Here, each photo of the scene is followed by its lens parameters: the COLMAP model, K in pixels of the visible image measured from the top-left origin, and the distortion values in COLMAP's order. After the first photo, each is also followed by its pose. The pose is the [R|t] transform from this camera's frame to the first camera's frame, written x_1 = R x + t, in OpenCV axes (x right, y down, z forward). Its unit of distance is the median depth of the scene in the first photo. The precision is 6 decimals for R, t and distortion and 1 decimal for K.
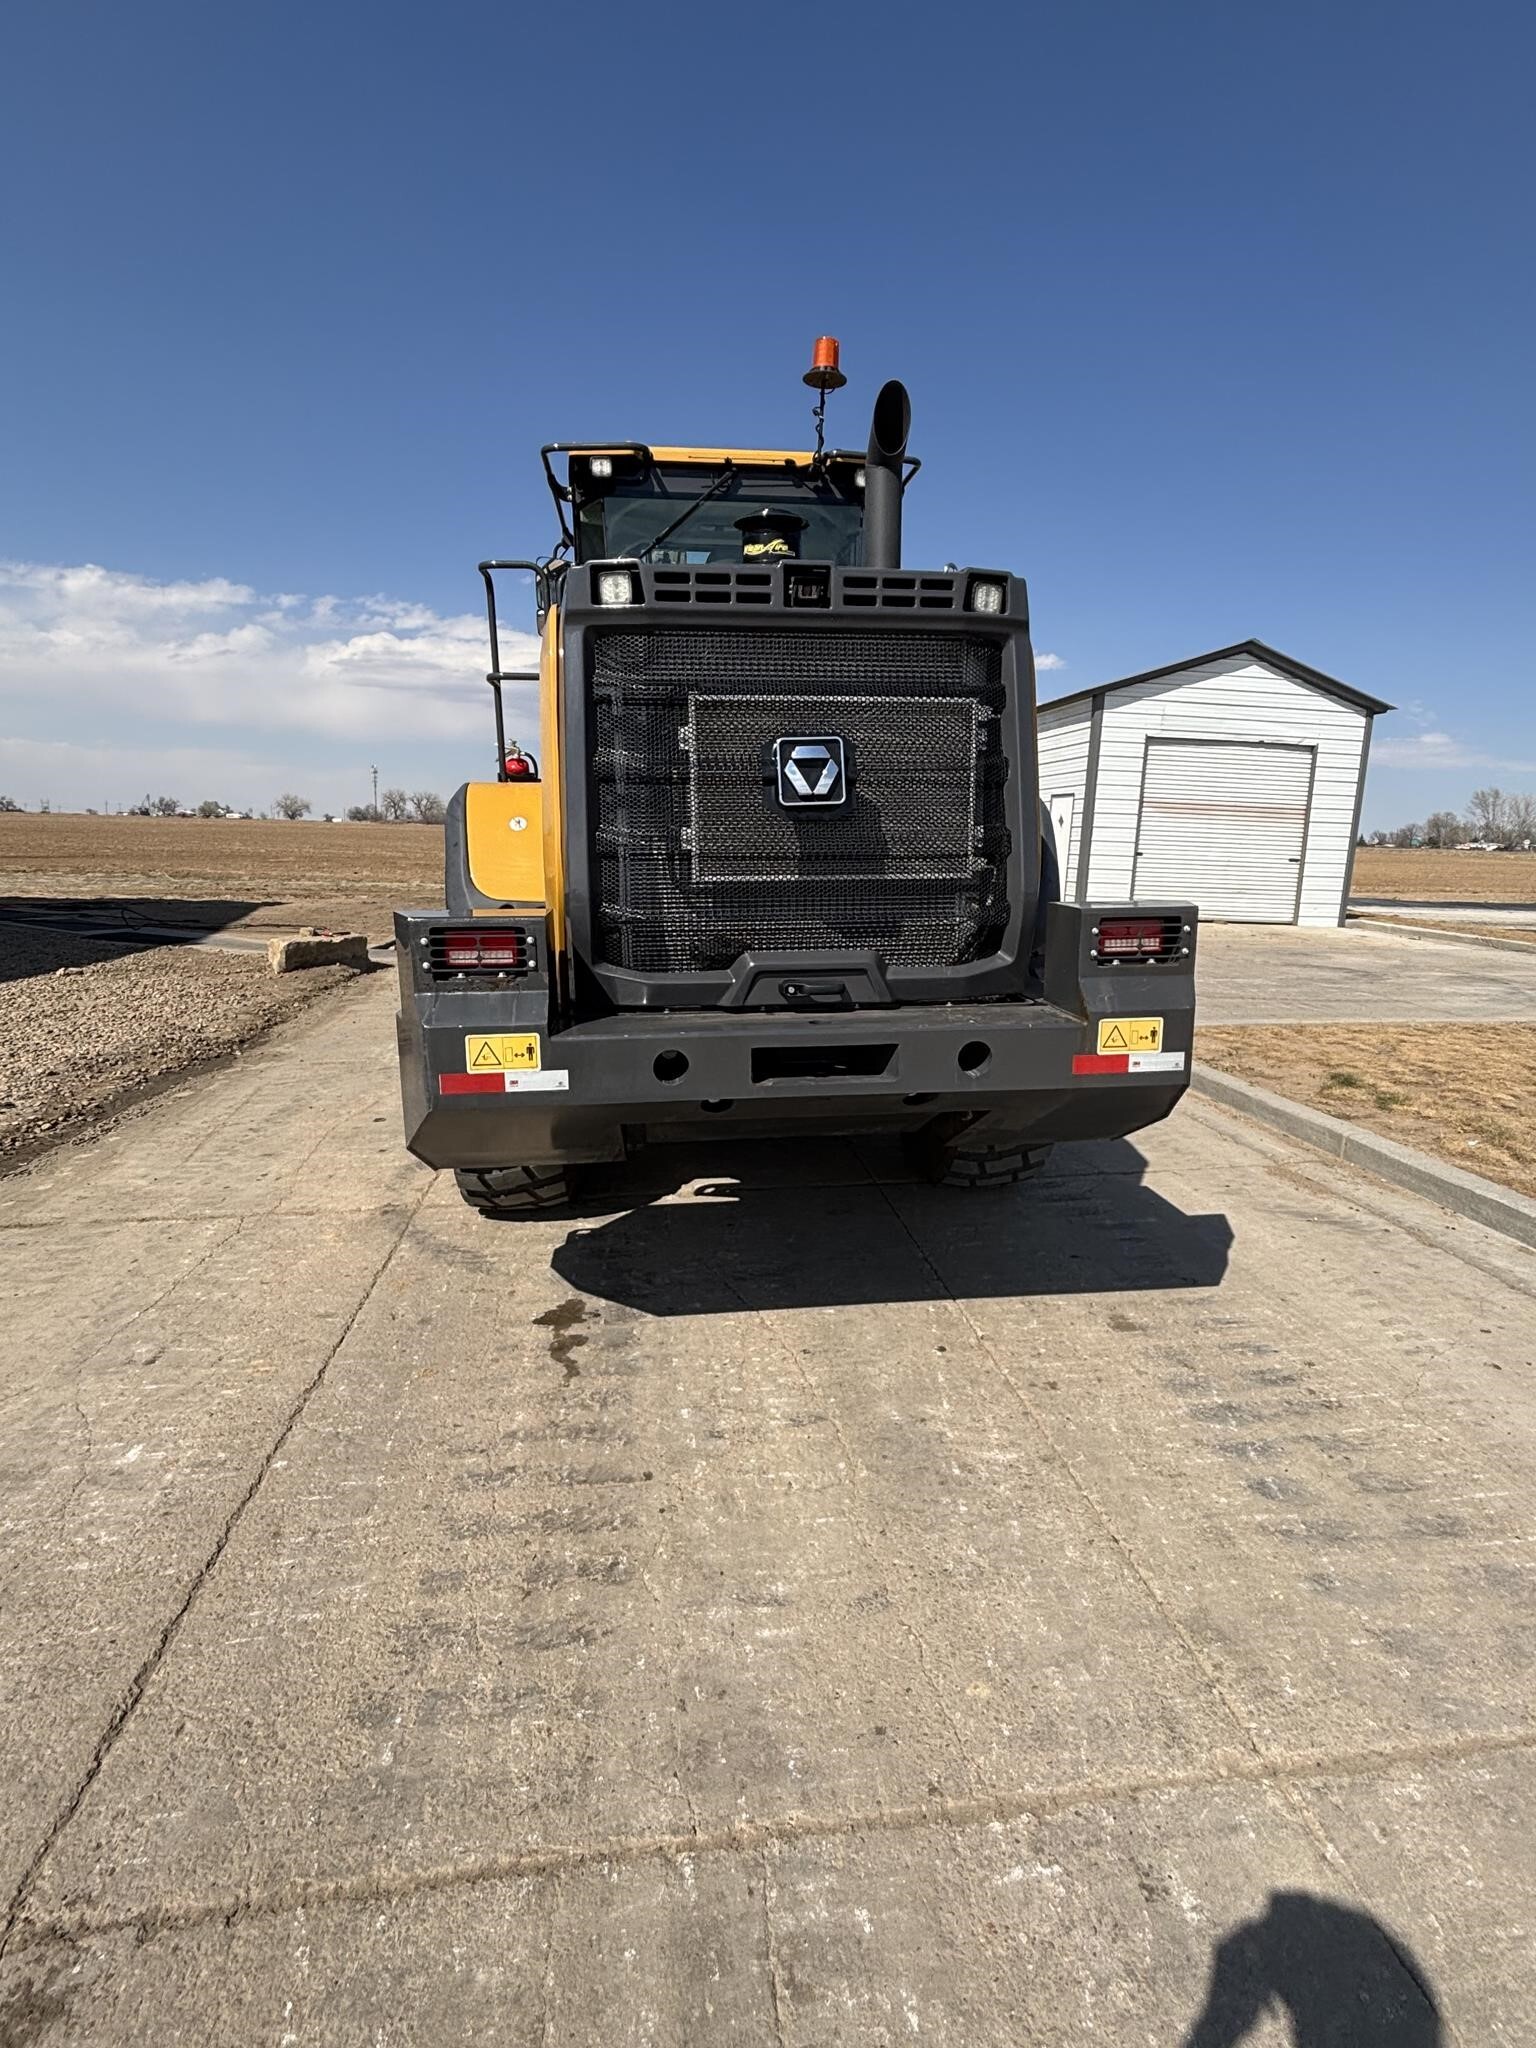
lens RADIAL K [[1031.7, 0, 781.6], [0, 1031.7, 1028.4], [0, 0, 1]] dist [0.028036, -0.039443]
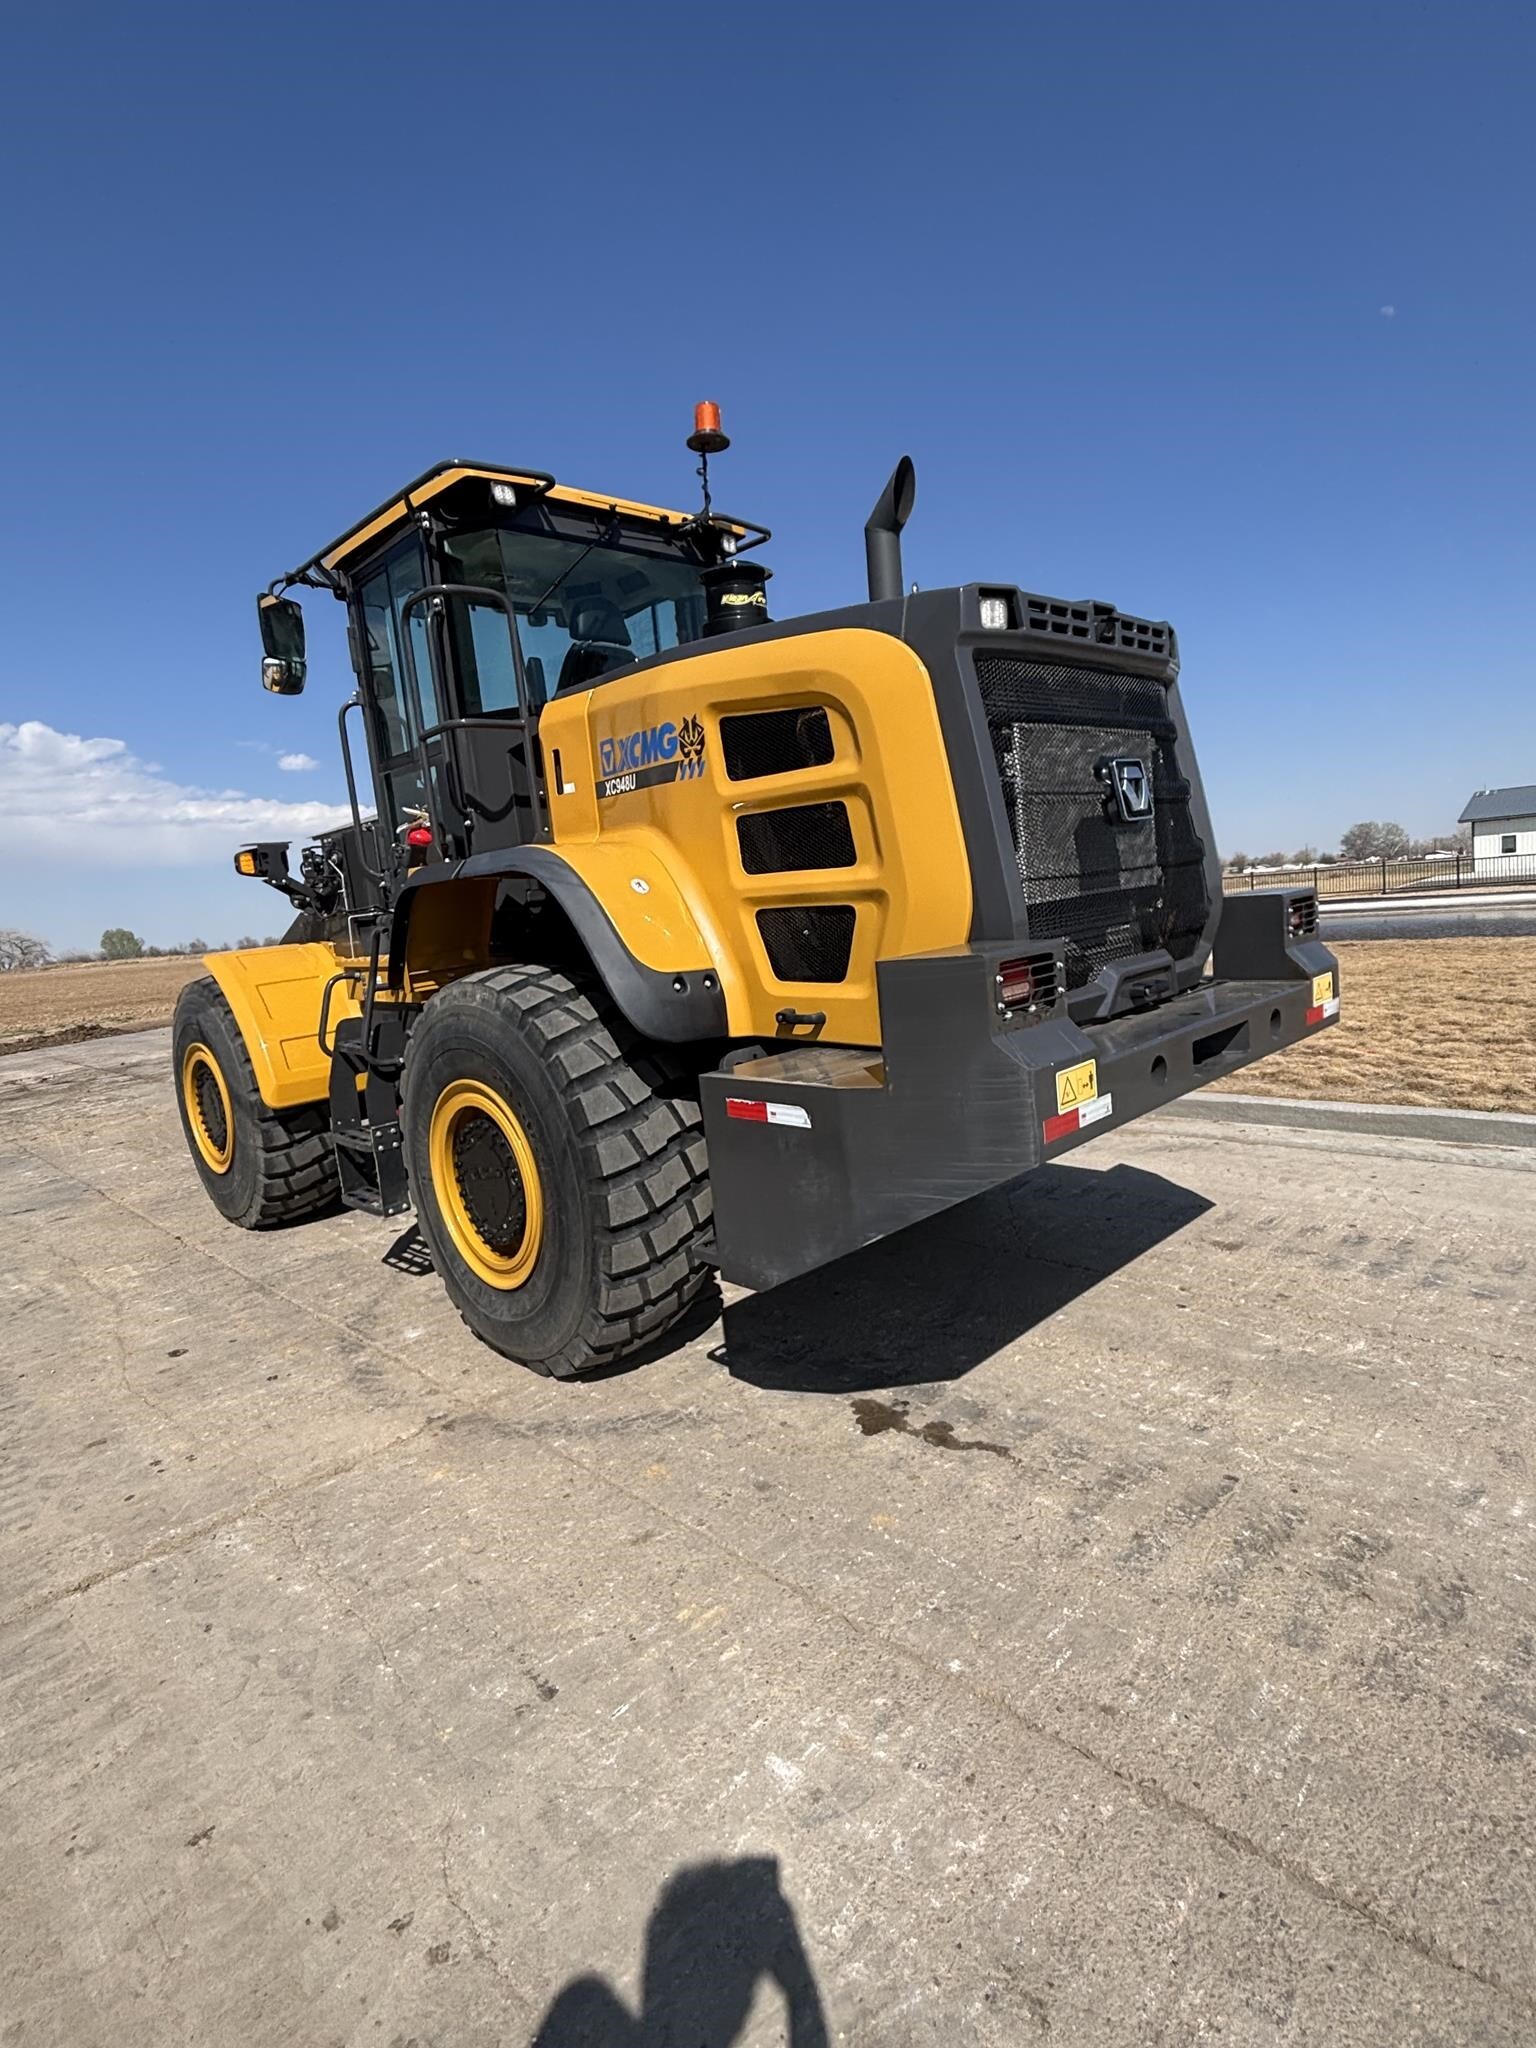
lens RADIAL K [[1034.5, 0, 778.2], [0, 1034.5, 1027.8], [0, 0, 1]] dist [-0.004199, -0.000742]
pose [[0.789151, -0.155159, 0.594278, -0.748993], [0.207111, 0.978120, -0.019651, -0.047181], [-0.578226, 0.138589, 0.804020, 0.295242]]
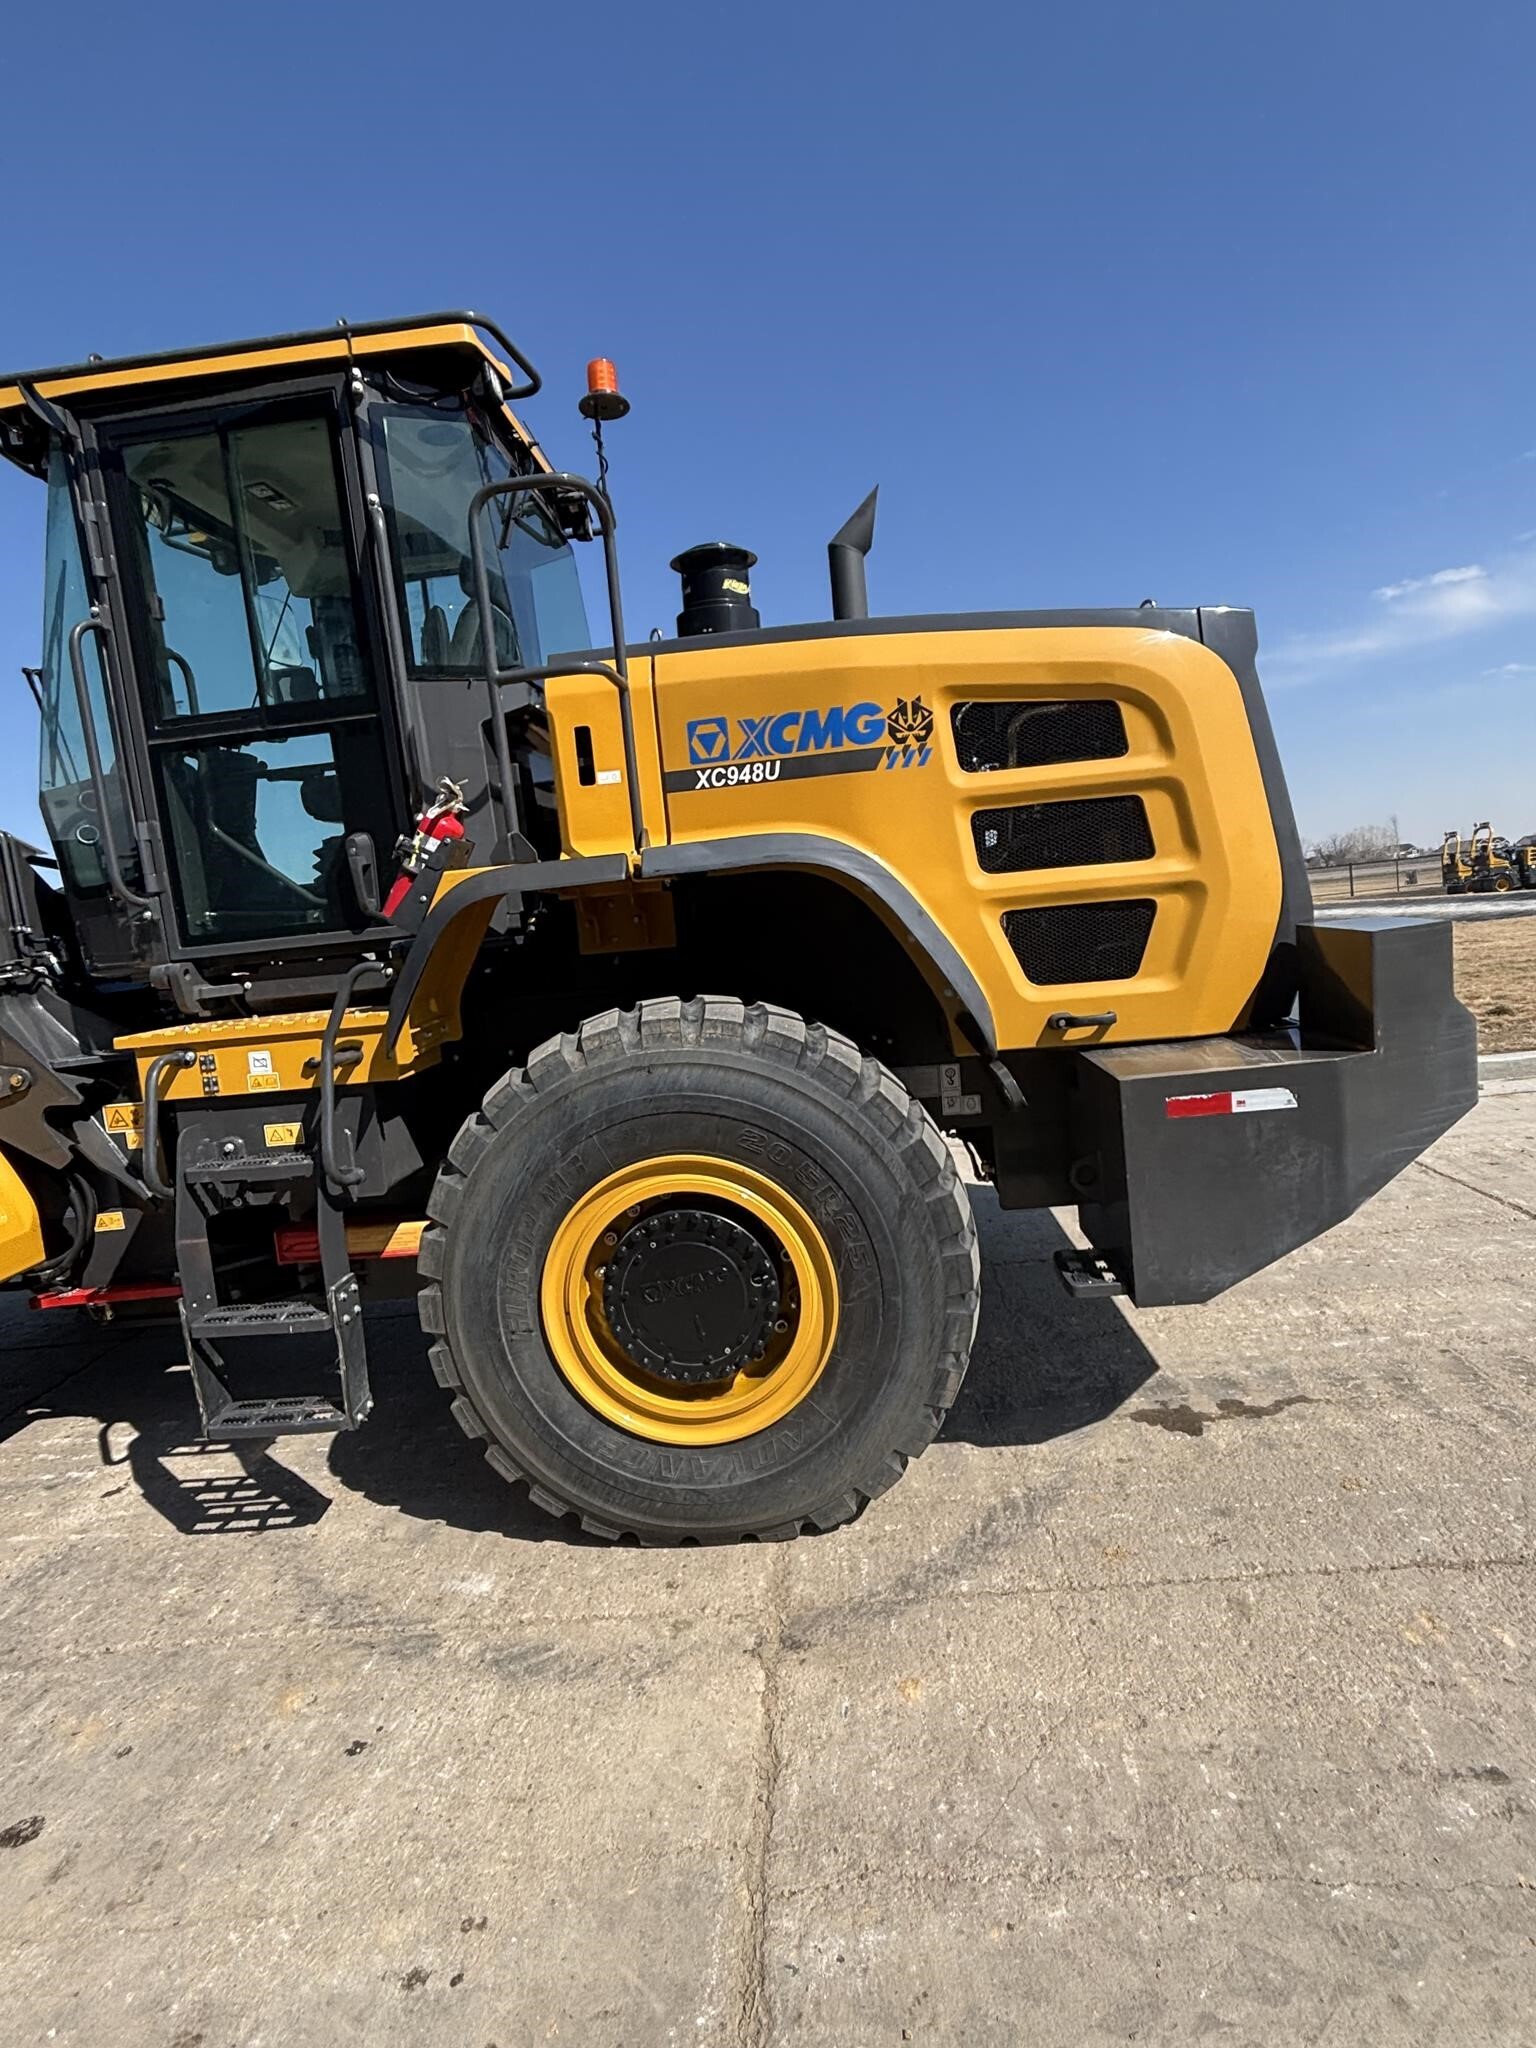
lens RADIAL K [[1032.6, 0, 778.0], [0, 1032.6, 1019.7], [0, 0, 1]] dist [-0.005595, 0.002468]
pose [[0.185038, -0.131156, 0.973940, -1.067277], [0.290358, 0.954105, 0.073320, -0.200524], [-0.938858, 0.269224, 0.214628, 1.035185]]
